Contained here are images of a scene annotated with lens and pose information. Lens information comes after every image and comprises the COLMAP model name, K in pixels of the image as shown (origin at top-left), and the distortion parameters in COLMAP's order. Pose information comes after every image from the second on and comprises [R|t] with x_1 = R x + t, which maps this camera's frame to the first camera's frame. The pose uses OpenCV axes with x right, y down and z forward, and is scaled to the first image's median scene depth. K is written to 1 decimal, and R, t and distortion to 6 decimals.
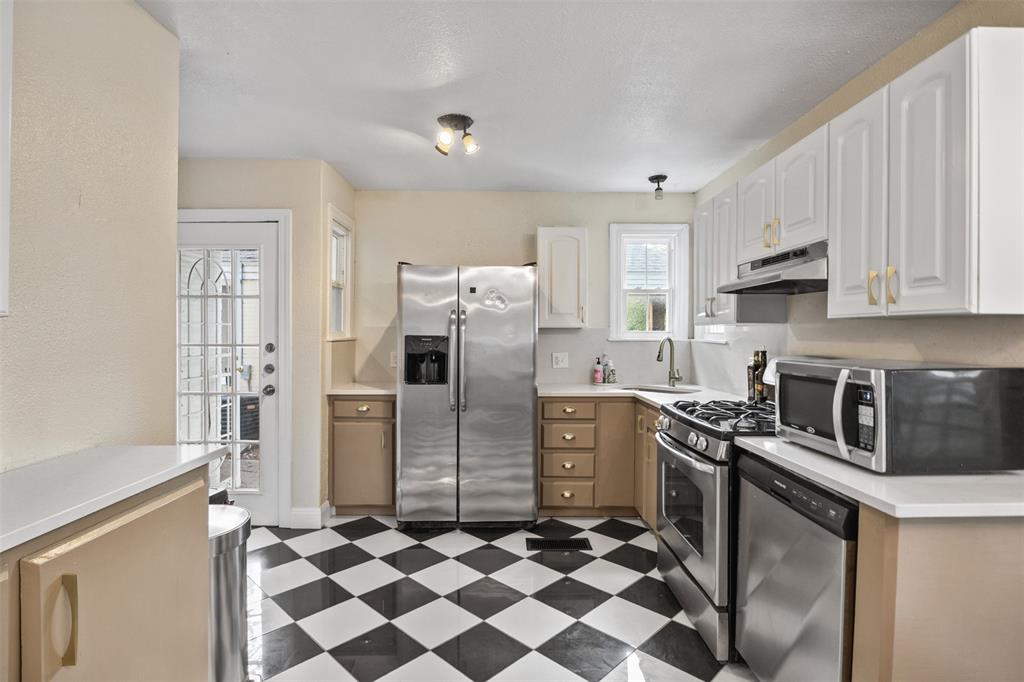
lens RADIAL K [[523.7, 0, 507.0], [0, 523.7, 334.8], [0, 0, 1]] dist [-0.012243, 0.000914]
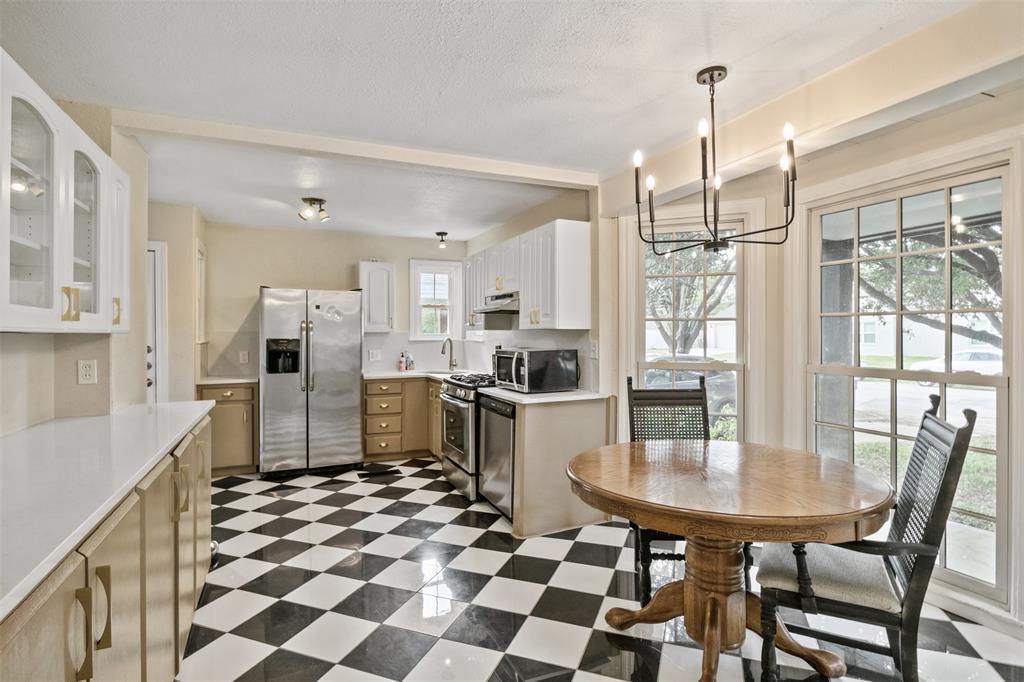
lens RADIAL K [[523.7, 0, 510.5], [0, 523.7, 334.8], [0, 0, 1]] dist [-0.012243, 0.000914]
pose [[0.920059, -0.006769, 0.391721, -0.142182], [0.006642, 0.999977, 0.001679, -0.007322], [-0.391723, 0.001057, 0.920082, -0.543590]]
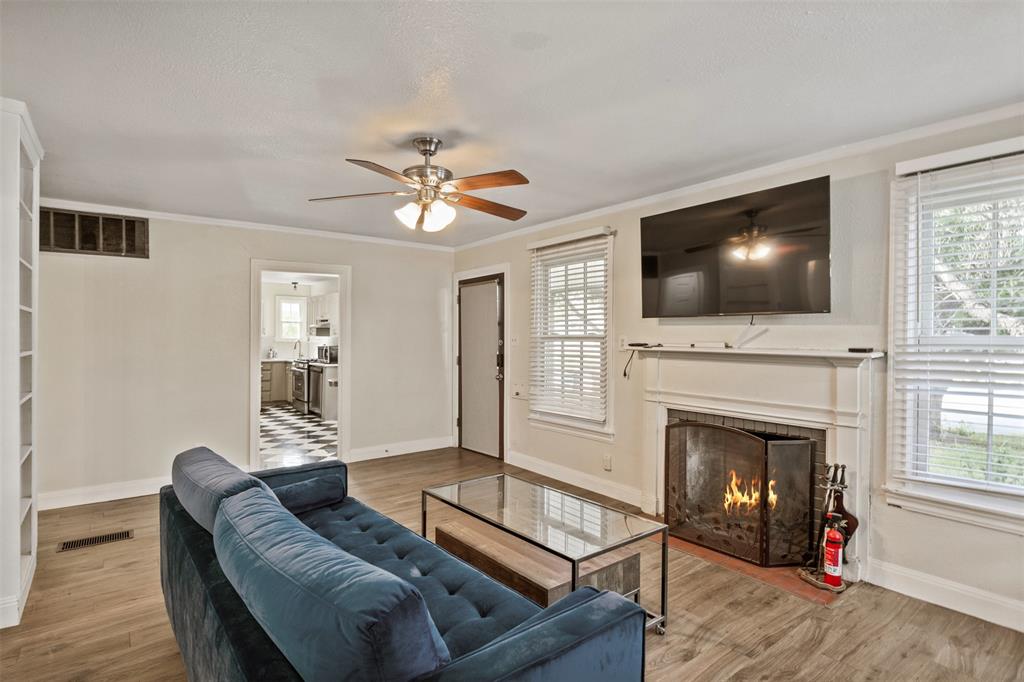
lens RADIAL K [[523.7, 0, 511.0], [0, 523.7, 340.0], [0, 0, 1]] dist [-0.012243, 0.000914]
pose [[0.799715, 0.001903, 0.600376, -0.522674], [-0.004402, 0.999987, 0.002693, -0.012793], [-0.600363, -0.004796, 0.799713, -2.172892]]
